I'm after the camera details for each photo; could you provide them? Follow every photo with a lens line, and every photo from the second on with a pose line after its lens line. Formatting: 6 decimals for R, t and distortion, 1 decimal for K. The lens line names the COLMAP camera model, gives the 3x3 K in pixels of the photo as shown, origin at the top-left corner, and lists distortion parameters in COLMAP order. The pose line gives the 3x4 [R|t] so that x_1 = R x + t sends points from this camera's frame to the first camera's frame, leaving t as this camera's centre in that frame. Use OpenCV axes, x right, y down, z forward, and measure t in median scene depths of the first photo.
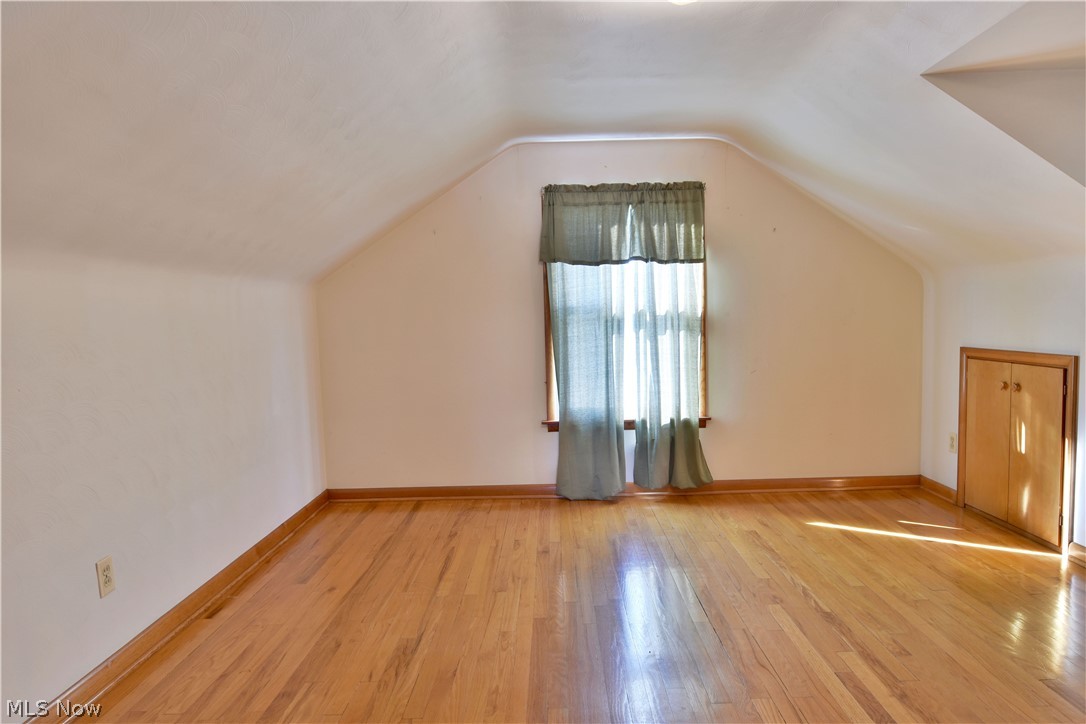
lens RADIAL K [[669.2, 0, 547.4], [0, 669.2, 365.5], [0, 0, 1]] dist [-0.015030, -0.003719]
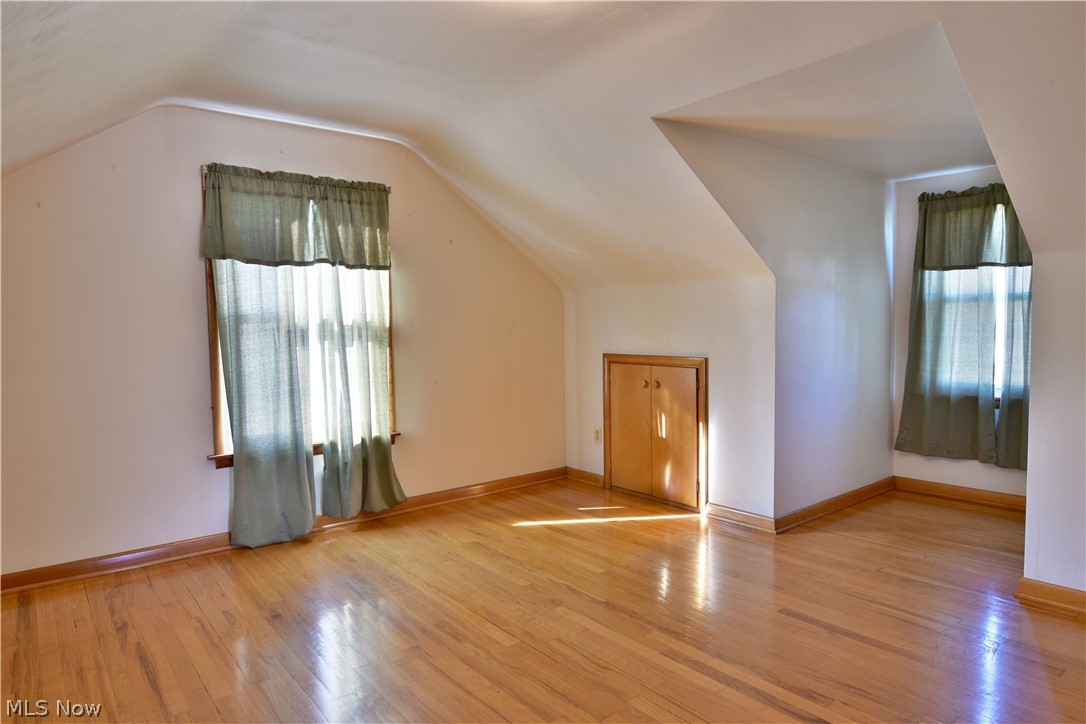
lens RADIAL K [[669.2, 0, 538.3], [0, 669.2, 363.8], [0, 0, 1]] dist [-0.015030, -0.003719]
pose [[0.782712, -0.027641, 0.621770, -0.196356], [0.042131, 0.999075, -0.008622, -0.003953], [-0.620956, 0.032944, 0.783153, 0.131749]]
